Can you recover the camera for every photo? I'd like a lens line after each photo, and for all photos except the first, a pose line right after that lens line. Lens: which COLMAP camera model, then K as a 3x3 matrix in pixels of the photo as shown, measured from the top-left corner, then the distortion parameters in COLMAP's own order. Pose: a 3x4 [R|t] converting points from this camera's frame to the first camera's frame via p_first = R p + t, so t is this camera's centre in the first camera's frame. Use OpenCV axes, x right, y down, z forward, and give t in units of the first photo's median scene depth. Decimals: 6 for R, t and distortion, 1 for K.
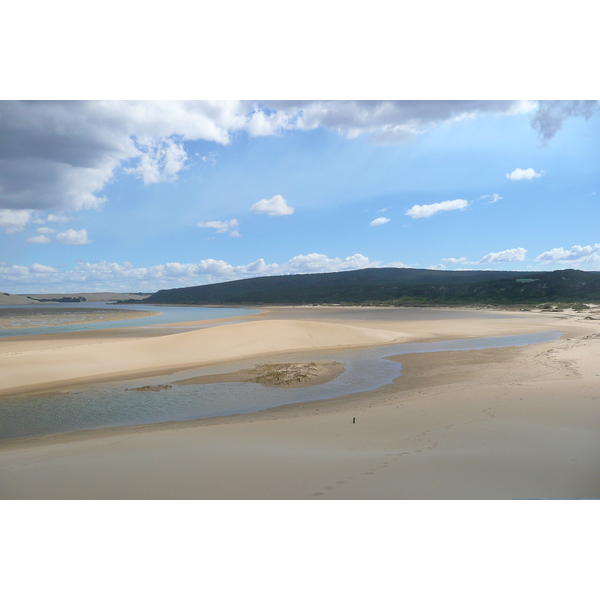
lens RADIAL K [[610.9, 0, 300.0], [0, 610.9, 300.0], [0, 0, 1]] dist [-0.002015, 0.001505]
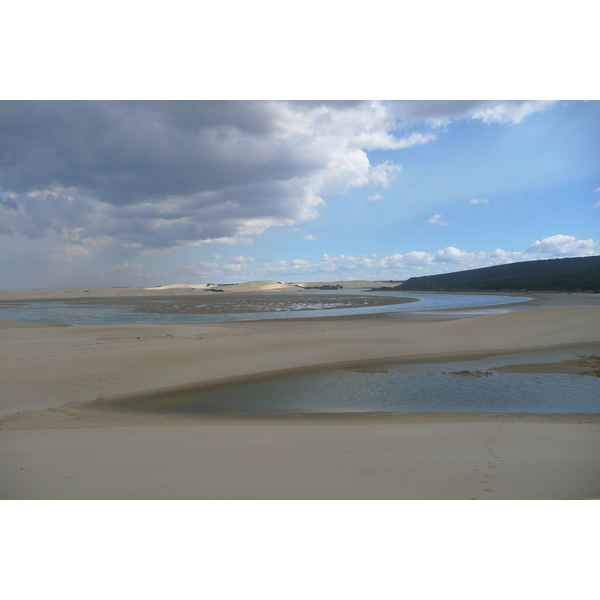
lens RADIAL K [[610.9, 0, 300.0], [0, 610.9, 300.0], [0, 0, 1]] dist [-0.002015, 0.001505]
pose [[0.839329, 0.009335, -0.543543, 0.192771], [0.004177, 0.999712, 0.023619, -0.003998], [0.543607, -0.022094, 0.839049, 0.013451]]
